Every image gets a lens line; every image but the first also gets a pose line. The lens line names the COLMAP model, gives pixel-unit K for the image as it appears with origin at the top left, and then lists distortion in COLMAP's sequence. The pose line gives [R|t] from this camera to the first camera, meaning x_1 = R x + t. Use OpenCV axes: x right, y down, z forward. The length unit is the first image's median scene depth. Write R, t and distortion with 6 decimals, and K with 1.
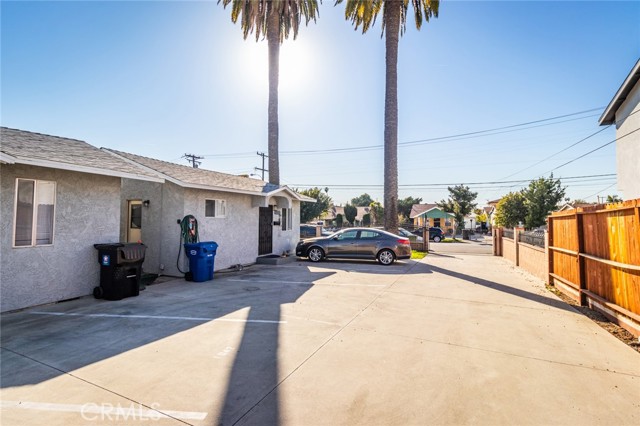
lens RADIAL K [[297.8, 0, 319.3], [0, 297.8, 208.3], [0, 0, 1]] dist [0.000402, 0.000953]
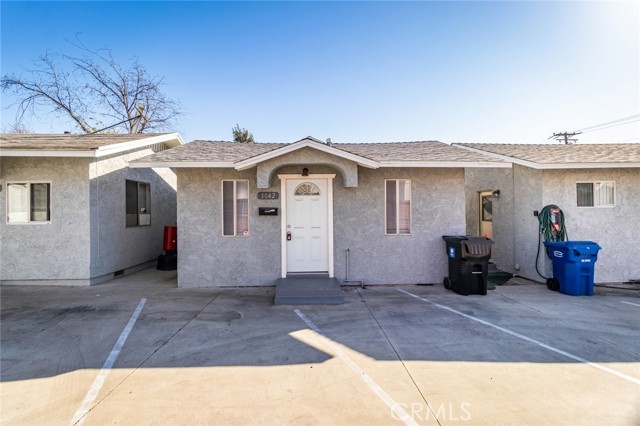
lens RADIAL K [[297.8, 0, 317.8], [0, 297.8, 210.0], [0, 0, 1]] dist [0.000402, 0.000953]
pose [[0.450853, -0.018359, -0.892410, -0.019129], [0.045584, 0.998957, 0.002479, 0.006751], [0.891434, -0.041797, 0.451220, 0.117176]]
